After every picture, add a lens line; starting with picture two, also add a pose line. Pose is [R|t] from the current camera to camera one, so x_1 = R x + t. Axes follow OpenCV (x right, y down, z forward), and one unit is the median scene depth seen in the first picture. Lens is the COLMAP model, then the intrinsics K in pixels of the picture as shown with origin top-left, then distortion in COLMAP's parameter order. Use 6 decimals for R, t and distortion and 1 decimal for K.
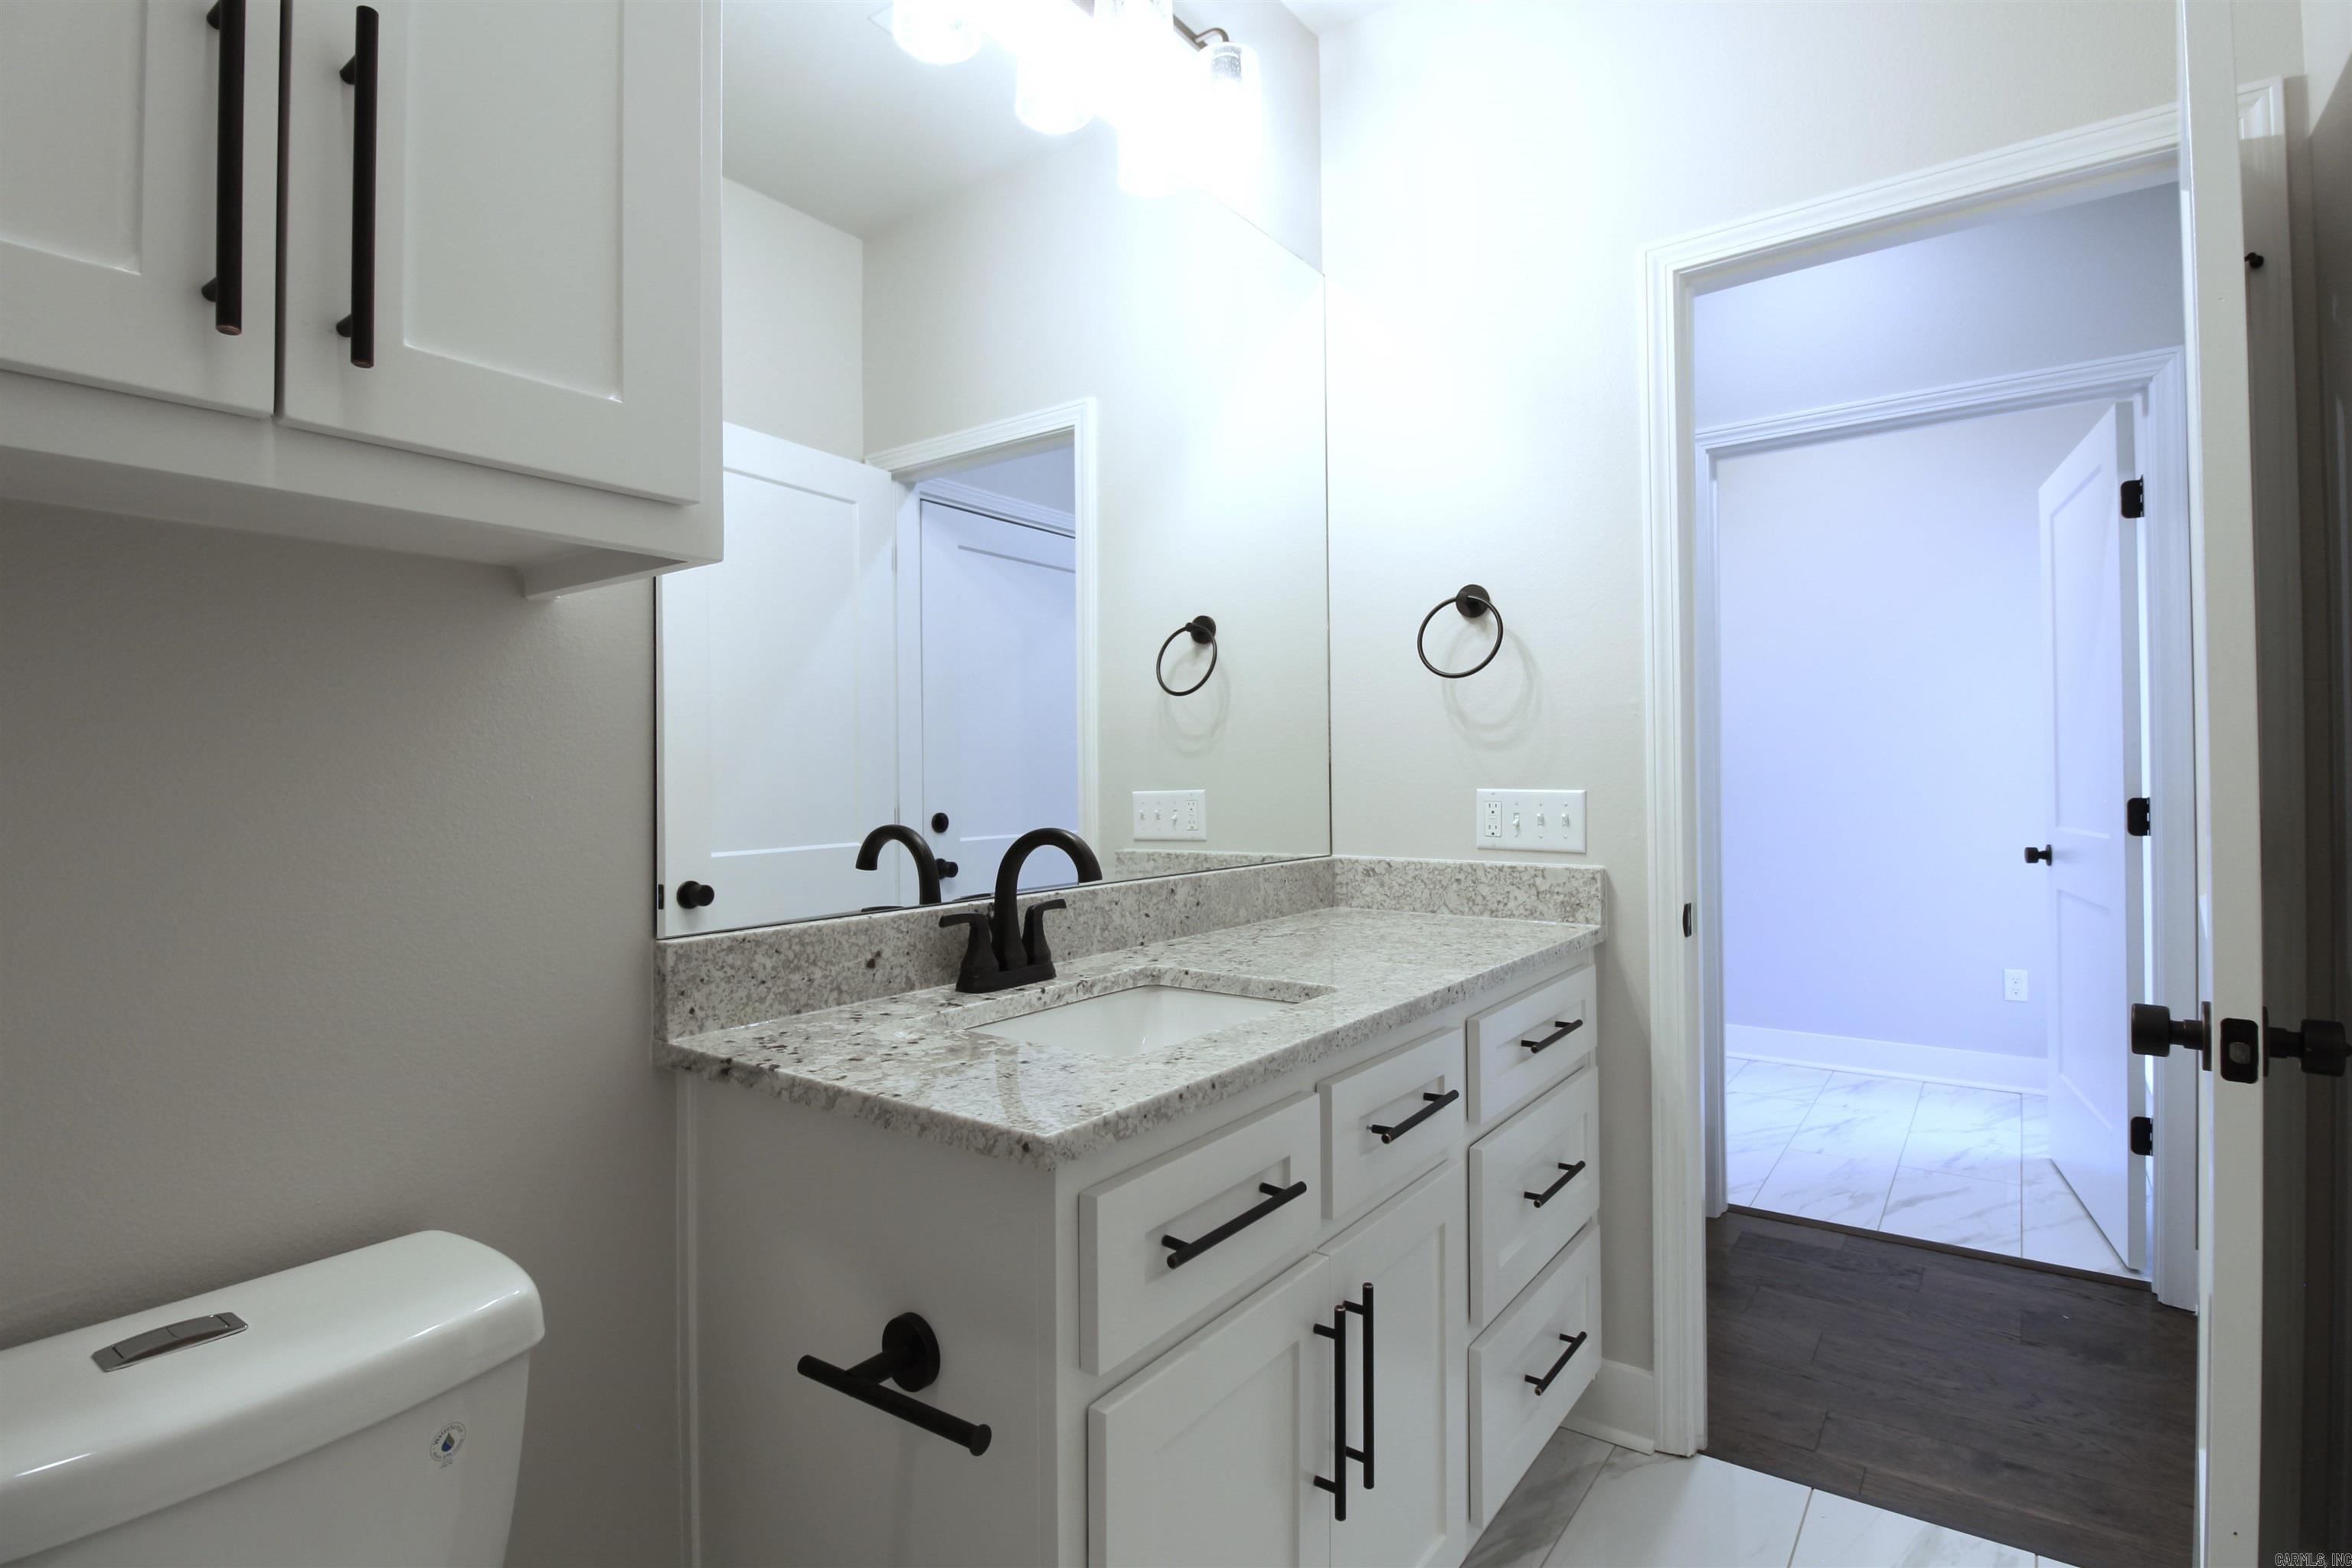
lens RADIAL K [[1101.1, 0, 1176.3], [0, 1101.1, 764.0], [0, 0, 1]] dist [0.000553, -0.012900]
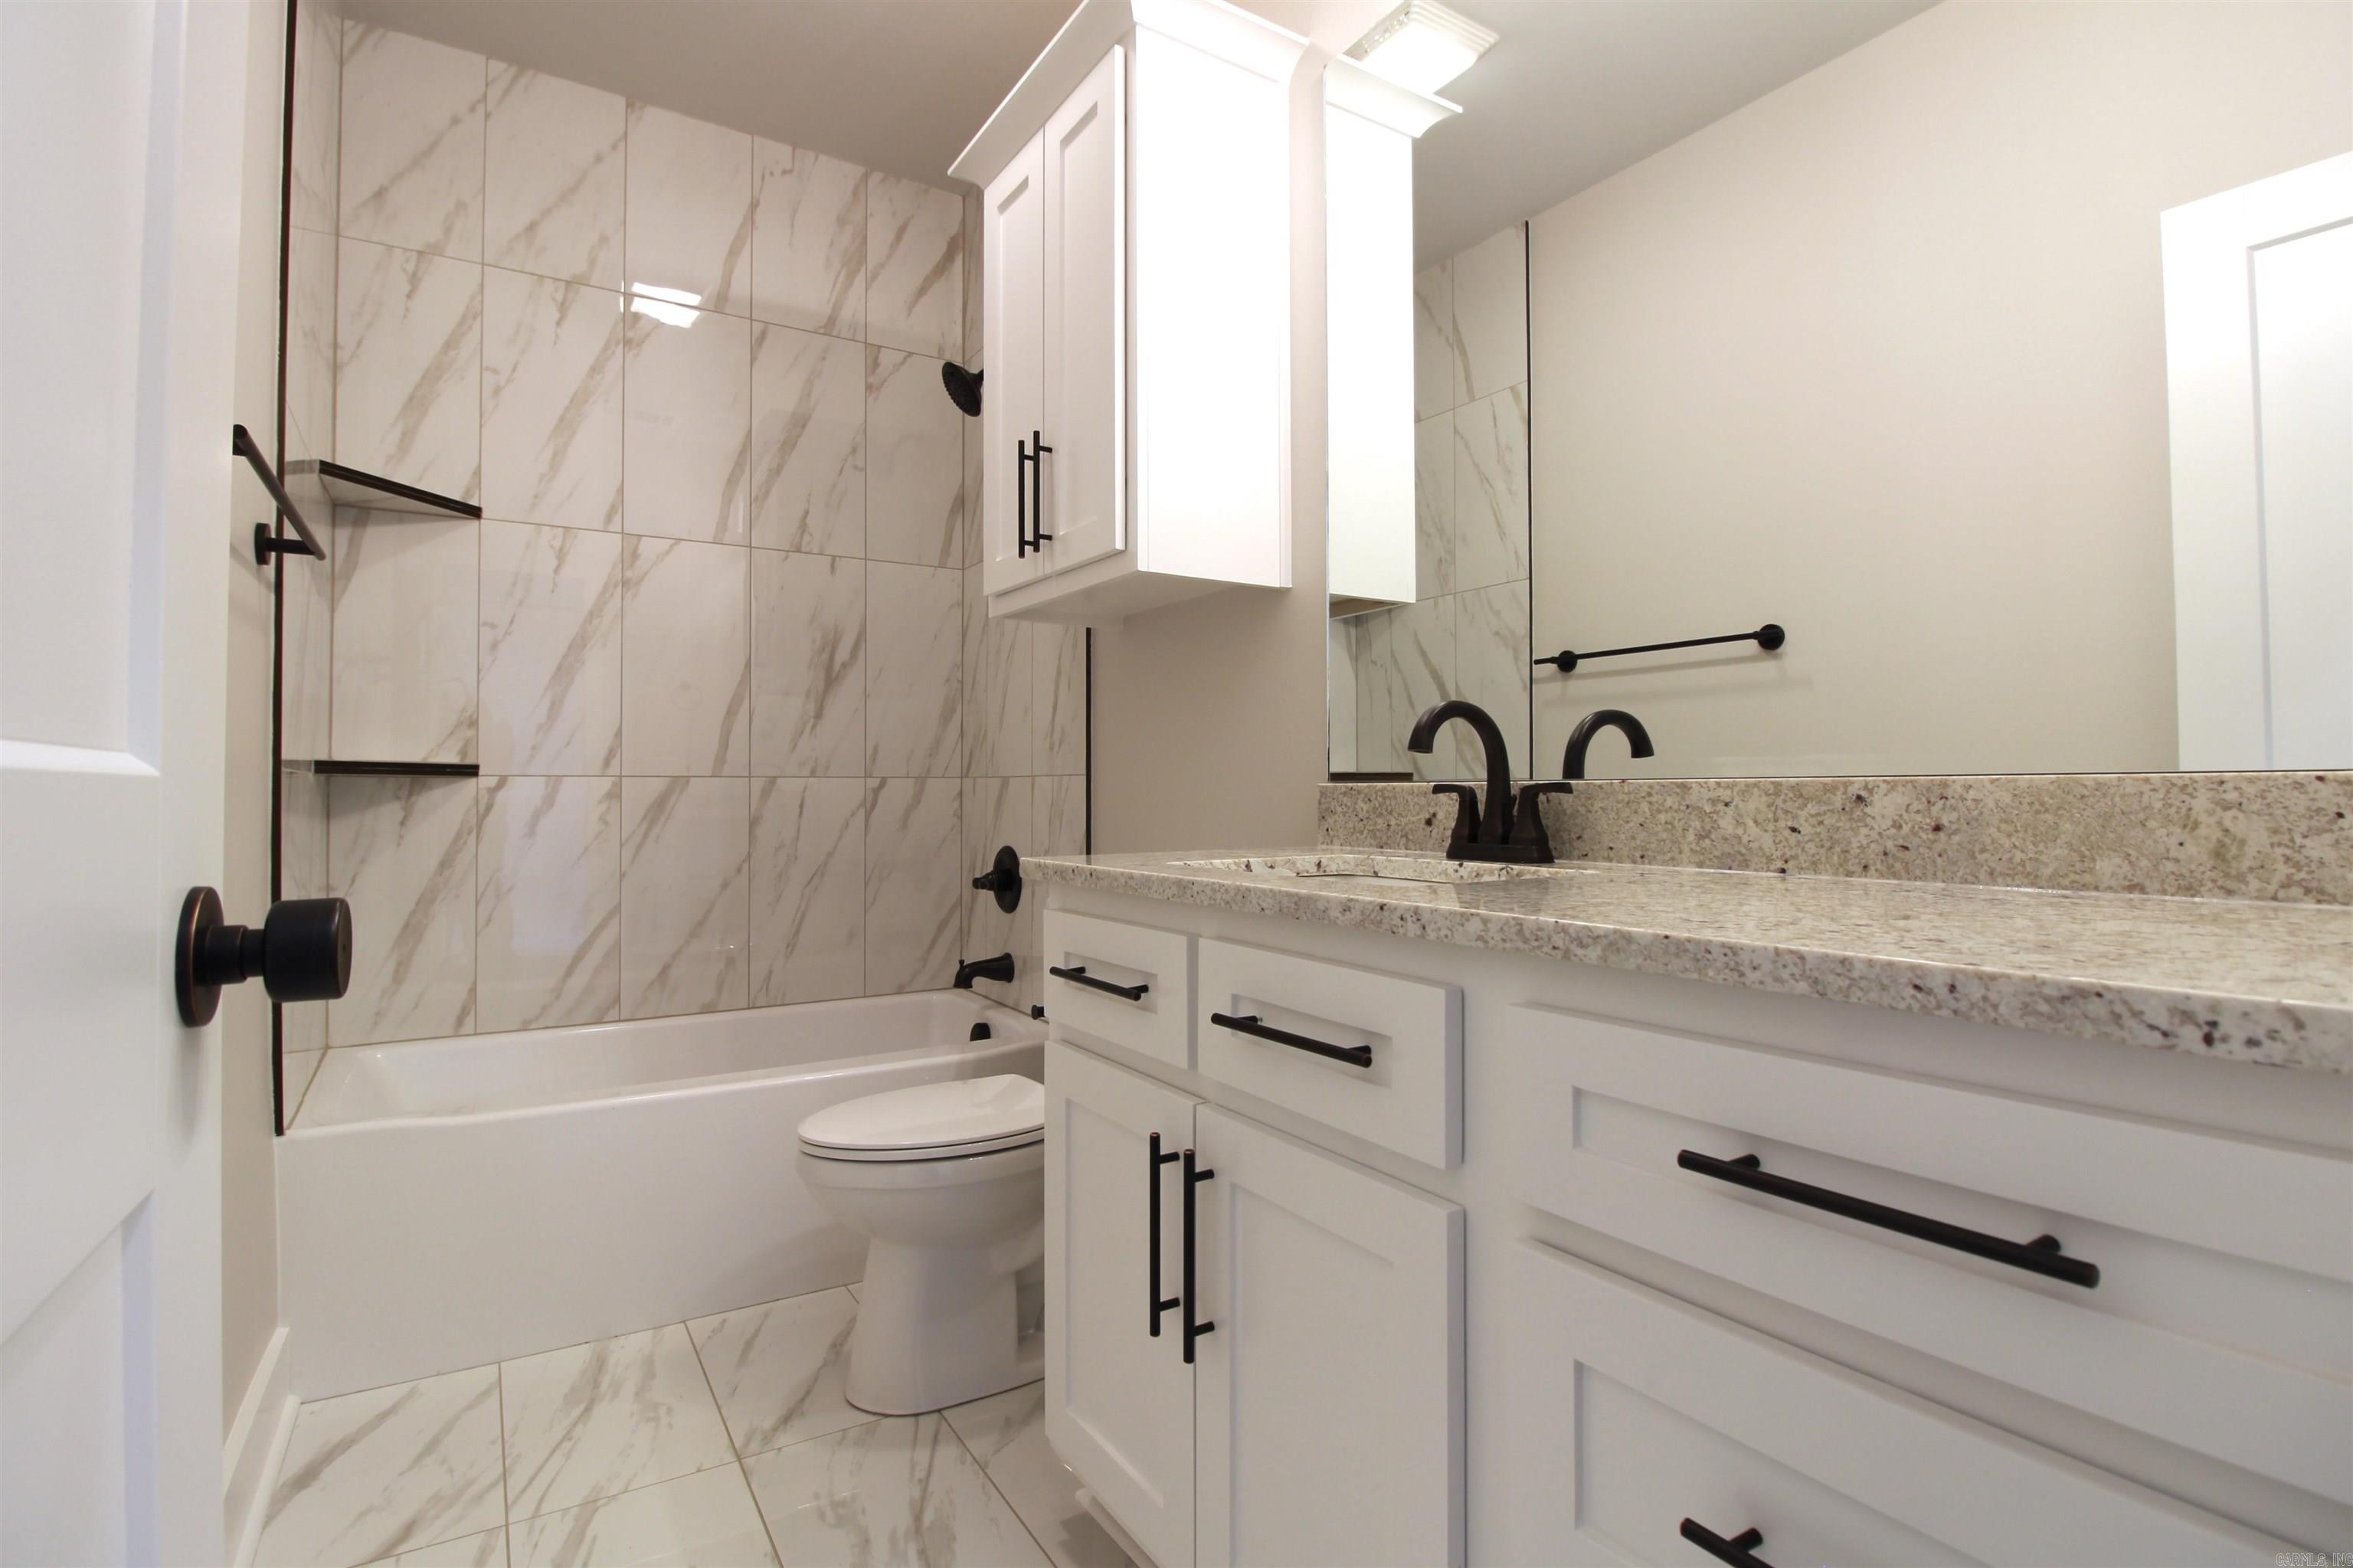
lens RADIAL K [[1101.6, 0, 1176.8], [0, 1101.6, 763.9], [0, 0, 1]] dist [0.000553, -0.012900]
pose [[-0.345585, -0.007710, -0.938356, 0.759520], [0.023275, 0.999588, -0.016785, 0.106206], [0.938099, -0.027641, -0.345263, 0.931319]]
